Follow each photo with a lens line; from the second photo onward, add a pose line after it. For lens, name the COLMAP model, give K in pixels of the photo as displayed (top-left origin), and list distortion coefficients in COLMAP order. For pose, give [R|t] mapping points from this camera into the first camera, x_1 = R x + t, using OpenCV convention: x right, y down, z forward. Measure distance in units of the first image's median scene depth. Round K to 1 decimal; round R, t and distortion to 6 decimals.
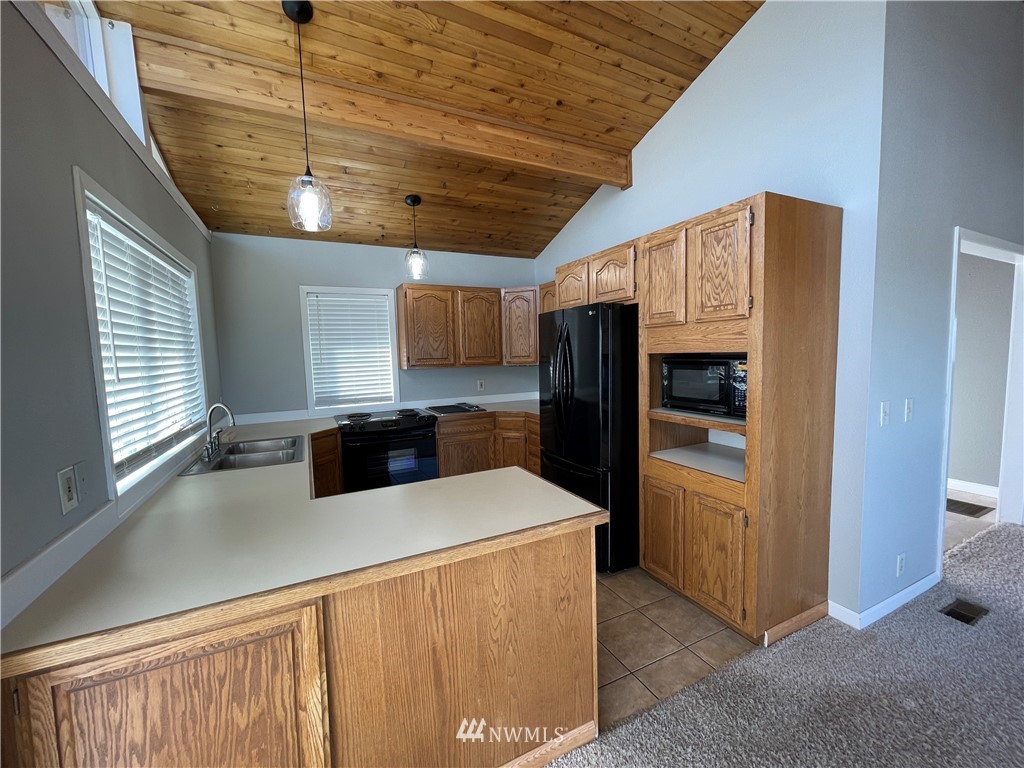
lens RADIAL K [[410.5, 0, 510.9], [0, 410.5, 385.4], [0, 0, 1]] dist [-0.002074, -0.000260]
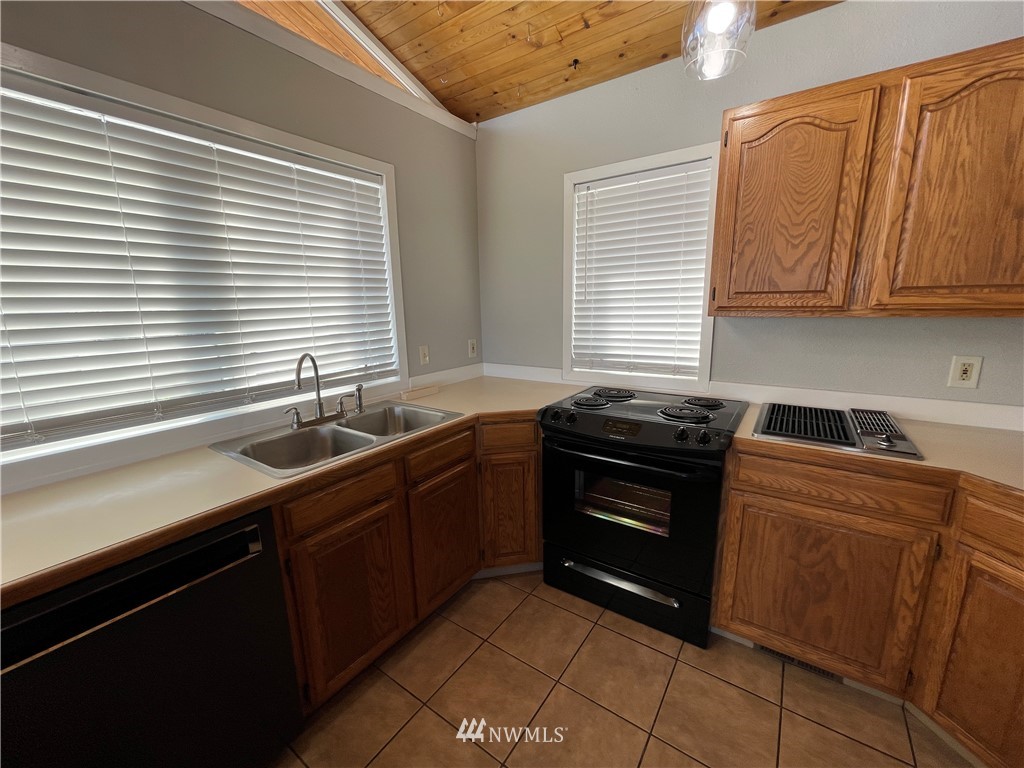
lens RADIAL K [[410.5, 0, 512.7], [0, 410.5, 387.3], [0, 0, 1]] dist [-0.002074, -0.000260]
pose [[0.484166, 0.193348, -0.853346, 0.073710], [-0.062906, 0.980448, 0.186455, -0.050277], [0.872712, -0.036595, 0.486862, 0.889349]]
